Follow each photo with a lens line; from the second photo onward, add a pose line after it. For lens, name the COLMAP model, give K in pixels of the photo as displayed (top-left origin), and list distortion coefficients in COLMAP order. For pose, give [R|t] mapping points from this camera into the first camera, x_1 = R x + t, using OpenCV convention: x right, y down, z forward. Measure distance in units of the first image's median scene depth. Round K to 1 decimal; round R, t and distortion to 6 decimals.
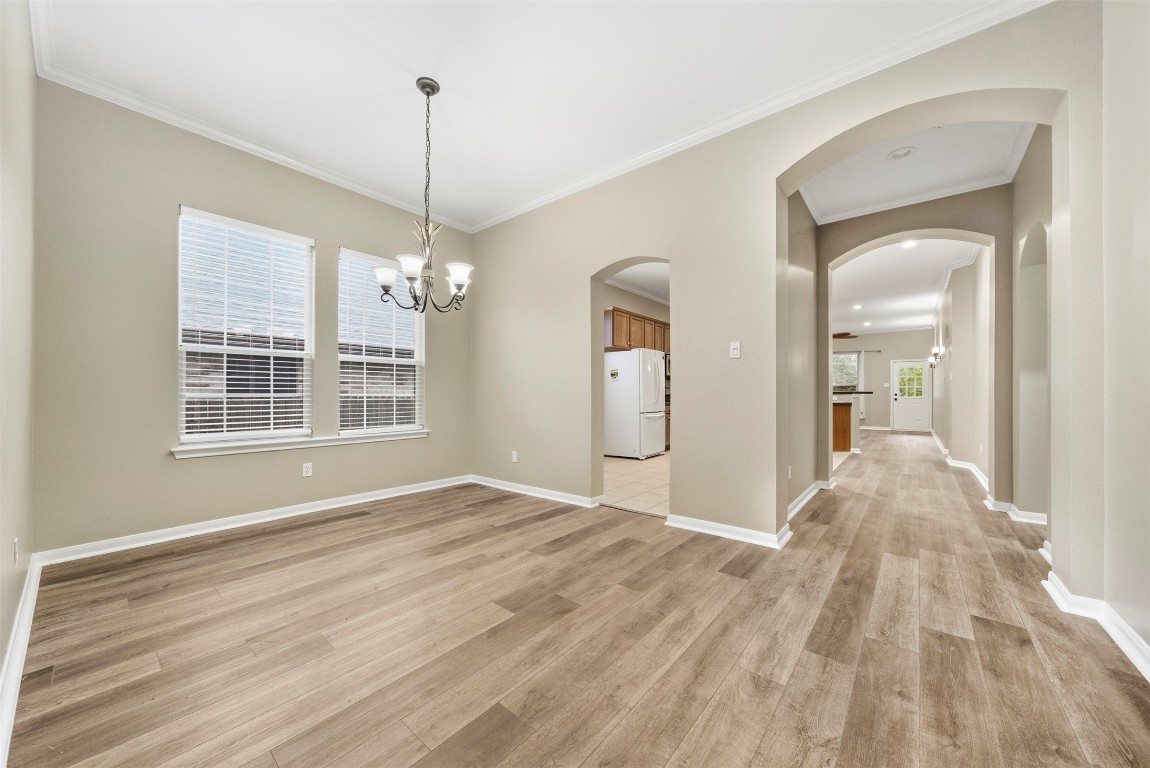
lens RADIAL K [[411.2, 0, 563.9], [0, 411.2, 390.1], [0, 0, 1]] dist [-0.005823, 0.002631]
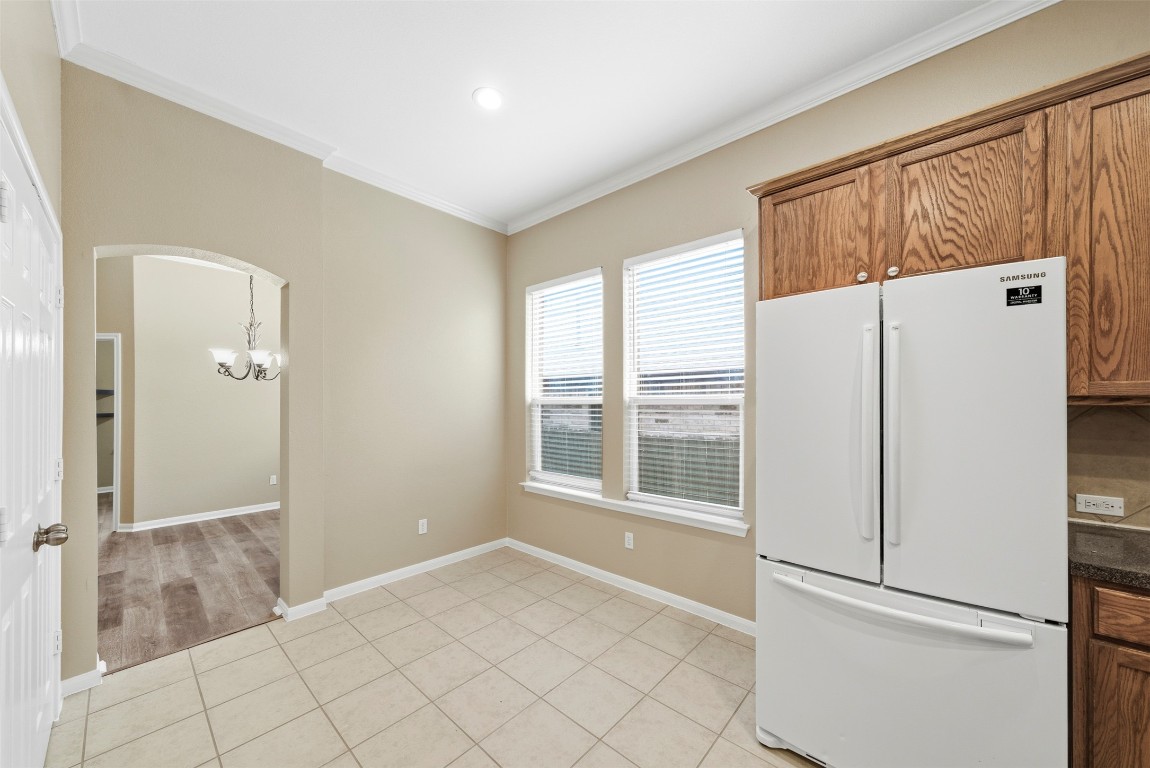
lens RADIAL K [[411.2, 0, 580.1], [0, 411.2, 403.3], [0, 0, 1]] dist [-0.005823, 0.002631]
pose [[-0.020219, 0.000203, -0.999796, 0.916233], [0.008541, 0.999964, 0.000030, -0.083316], [0.999759, -0.008539, -0.020220, 1.846167]]
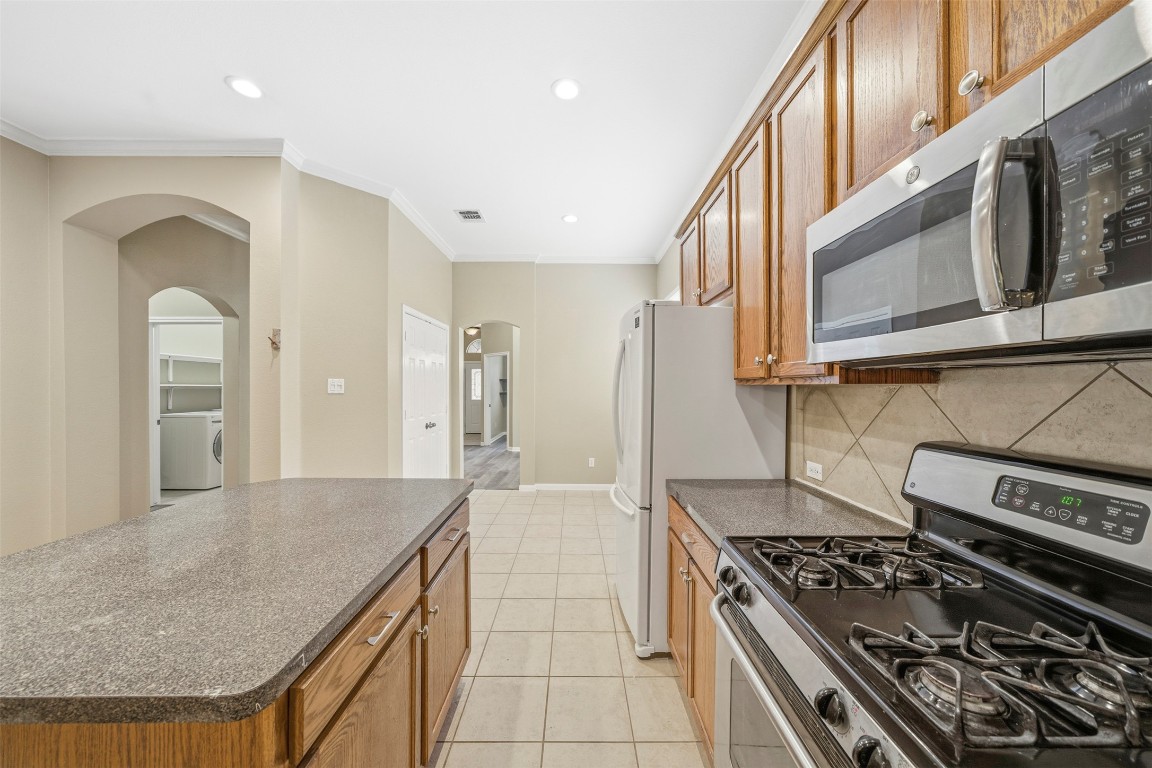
lens RADIAL K [[411.9, 0, 579.9], [0, 411.9, 392.6], [0, 0, 1]] dist [-0.005823, 0.002631]
pose [[-0.752779, 0.010869, -0.658184, 1.035654], [0.008293, 0.999941, 0.007029, -0.071729], [0.658222, -0.000167, -0.752824, 2.684918]]
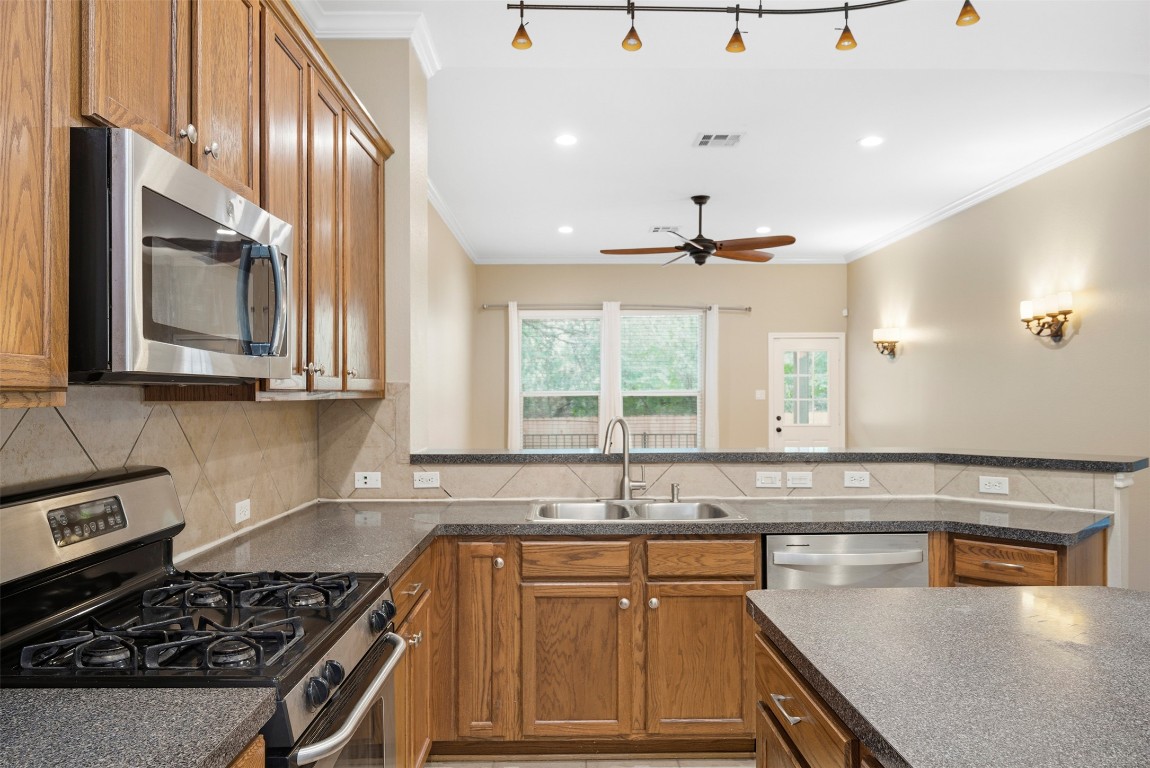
lens RADIAL K [[787.2, 0, 577.0], [0, 787.2, 389.2], [0, 0, 1]] dist [0.001678, 0.012842]
pose [[0.756119, -0.001746, 0.654432, 0.534895], [-0.000546, 0.999994, 0.003299, -0.085193], [-0.654434, -0.002852, 0.756113, 2.072658]]
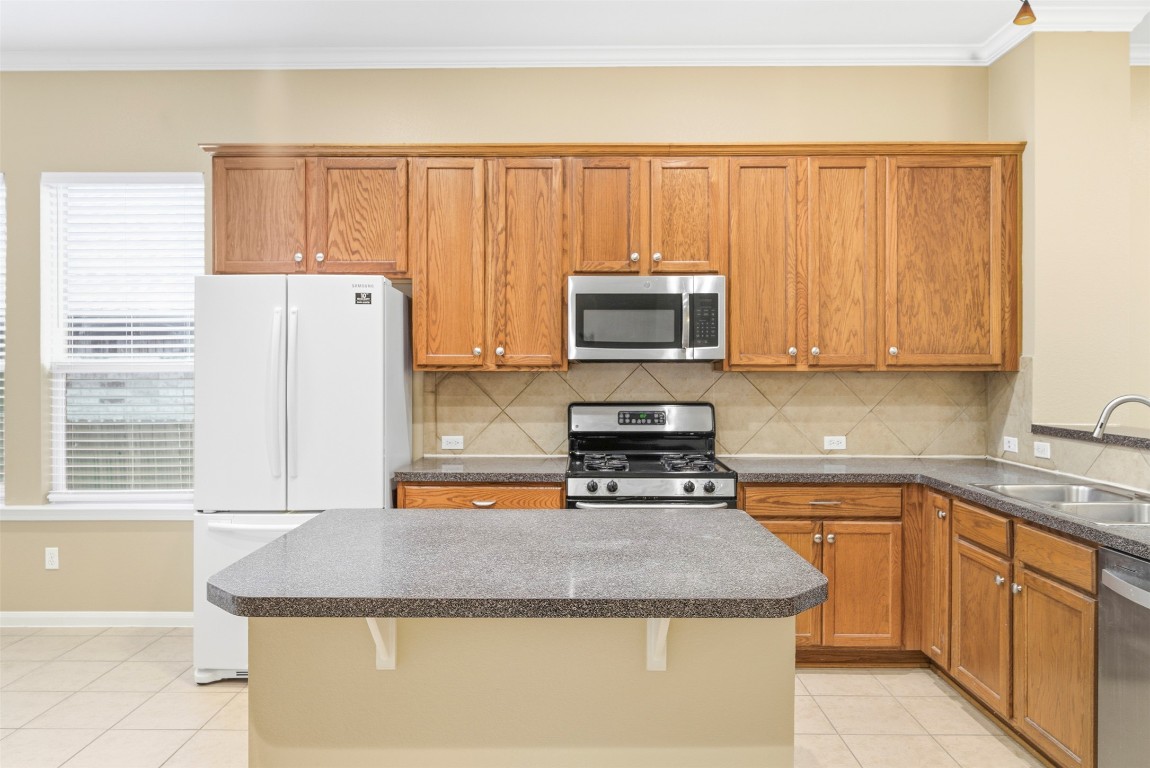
lens RADIAL K [[787.4, 0, 564.1], [0, 787.4, 371.3], [0, 0, 1]] dist [-0.002023, 0.000445]
pose [[0.630991, 0.000490, -0.775790, 1.560295], [0.007916, 0.999944, 0.007070, -0.082914], [0.775750, -0.010603, 0.630952, 1.771733]]
